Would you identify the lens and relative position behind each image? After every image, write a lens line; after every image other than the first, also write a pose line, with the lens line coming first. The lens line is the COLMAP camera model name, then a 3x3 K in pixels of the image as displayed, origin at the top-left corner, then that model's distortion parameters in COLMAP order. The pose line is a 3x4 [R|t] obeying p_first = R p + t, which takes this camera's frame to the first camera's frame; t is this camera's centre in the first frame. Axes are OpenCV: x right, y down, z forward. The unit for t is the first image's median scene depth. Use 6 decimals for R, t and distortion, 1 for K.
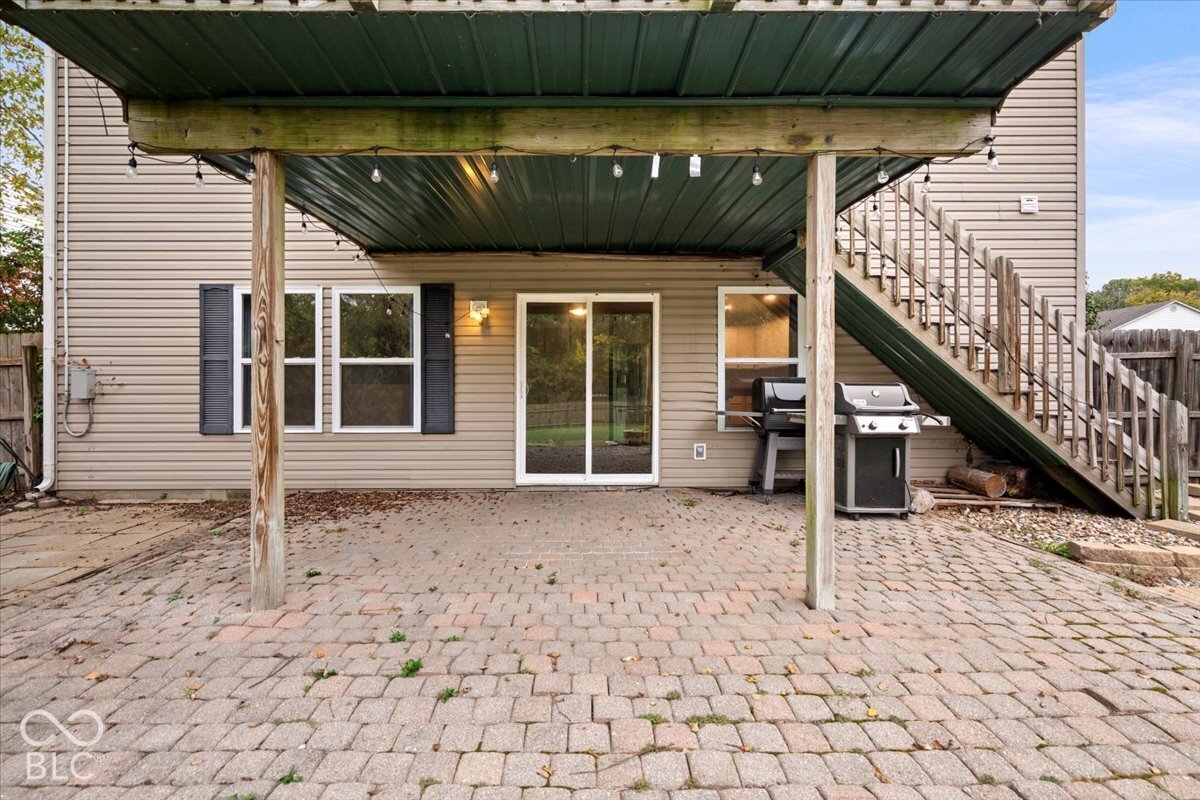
lens RADIAL K [[537.1, 0, 596.9], [0, 537.1, 384.3], [0, 0, 1]] dist [-0.003757, 0.000132]
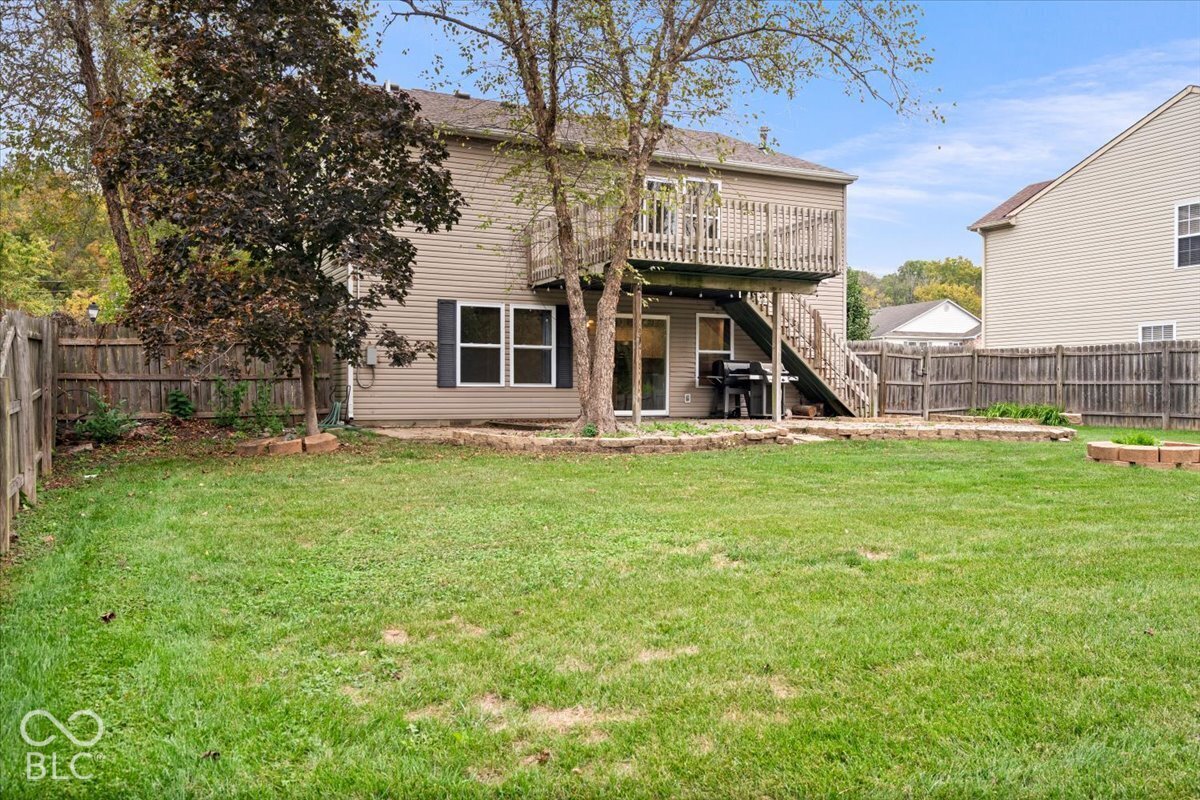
lens RADIAL K [[1013.3, 0, 600.0], [0, 1013.3, 400.0], [0, 0, 1]] dist [0.006523, 0.000894]
pose [[0.895030, 0.002347, 0.445999, -1.734641], [-0.003462, 0.999993, 0.001685, 0.128378], [-0.445992, -0.003052, 0.895032, -2.140845]]
